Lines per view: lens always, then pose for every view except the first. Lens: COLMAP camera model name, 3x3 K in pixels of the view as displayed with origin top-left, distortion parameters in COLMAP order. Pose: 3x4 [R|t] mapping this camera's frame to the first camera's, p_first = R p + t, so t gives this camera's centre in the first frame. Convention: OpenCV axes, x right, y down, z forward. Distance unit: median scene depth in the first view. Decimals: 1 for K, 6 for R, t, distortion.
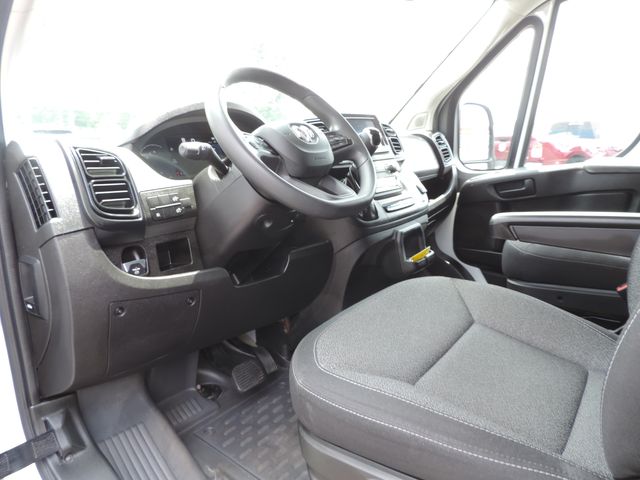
lens RADIAL K [[455.4, 0, 320.0], [0, 455.4, 240.0], [0, 0, 1]] dist [-0.027470, -0.000039]
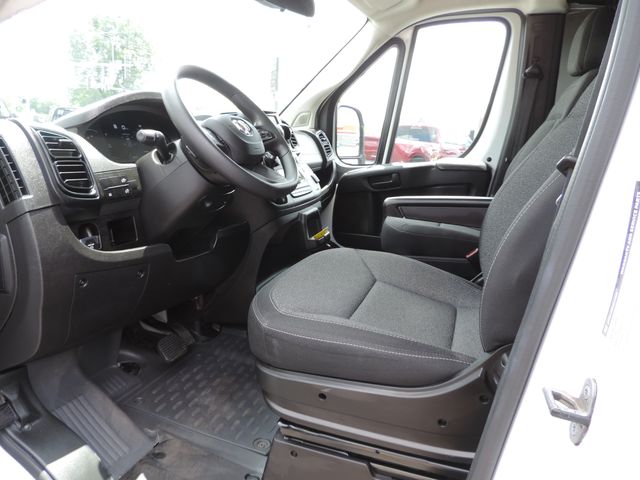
lens RADIAL K [[445.1, 0, 329.1], [0, 445.1, 240.8], [0, 0, 1]] dist [-0.047970, -0.001459]
pose [[0.950183, -0.021260, 0.310968, -0.155221], [0.015276, 0.999649, 0.021667, 0.033390], [-0.311319, -0.015837, 0.950173, -0.139232]]
